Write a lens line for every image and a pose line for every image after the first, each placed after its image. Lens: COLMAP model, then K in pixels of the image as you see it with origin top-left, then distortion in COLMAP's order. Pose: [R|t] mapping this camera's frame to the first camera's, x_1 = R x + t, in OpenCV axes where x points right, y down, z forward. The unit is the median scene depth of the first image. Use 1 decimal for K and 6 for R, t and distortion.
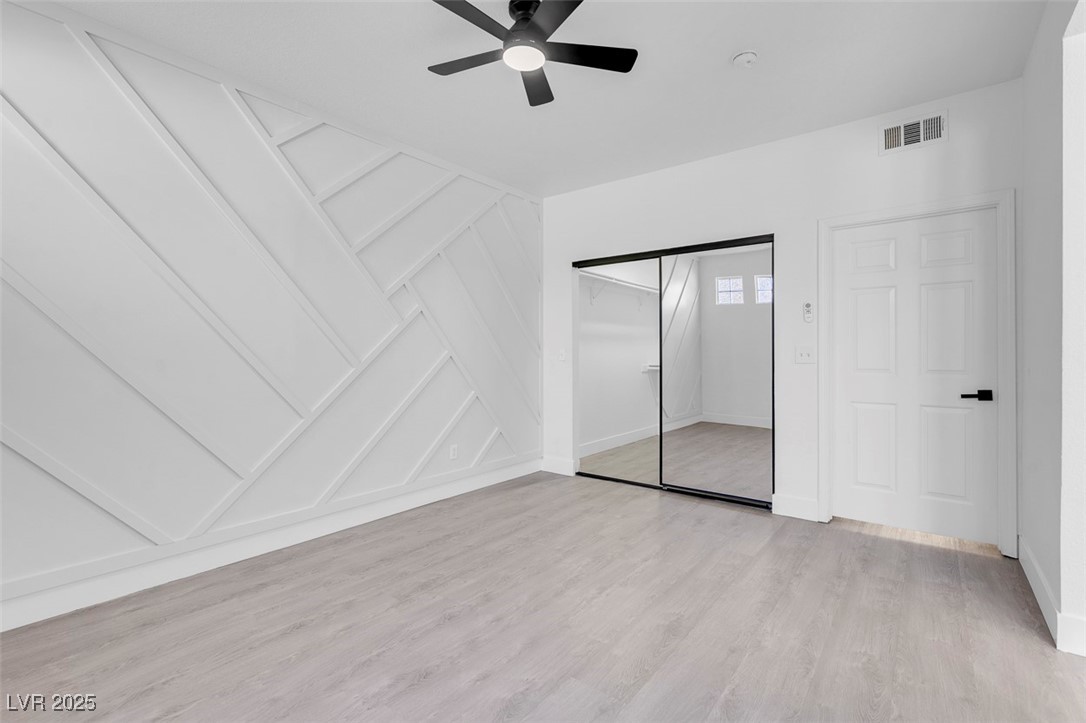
lens RADIAL K [[489.8, 0, 535.2], [0, 489.8, 356.0], [0, 0, 1]] dist [-0.005264, 0.000313]
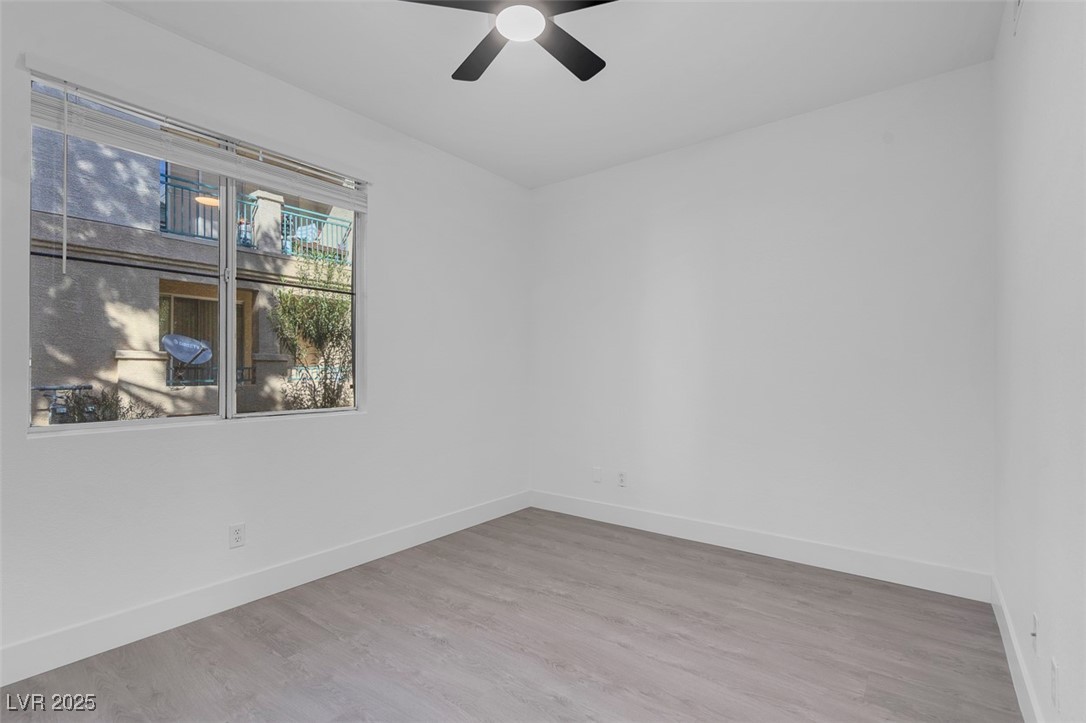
lens RADIAL K [[497.4, 0, 551.6], [0, 497.4, 355.8], [0, 0, 1]] dist [-0.004635, 0.001631]
pose [[0.025516, -0.039842, -0.998880, 0.667154], [-0.001448, 0.999203, -0.039892, -0.002886], [0.999673, 0.002464, 0.025438, 0.825213]]
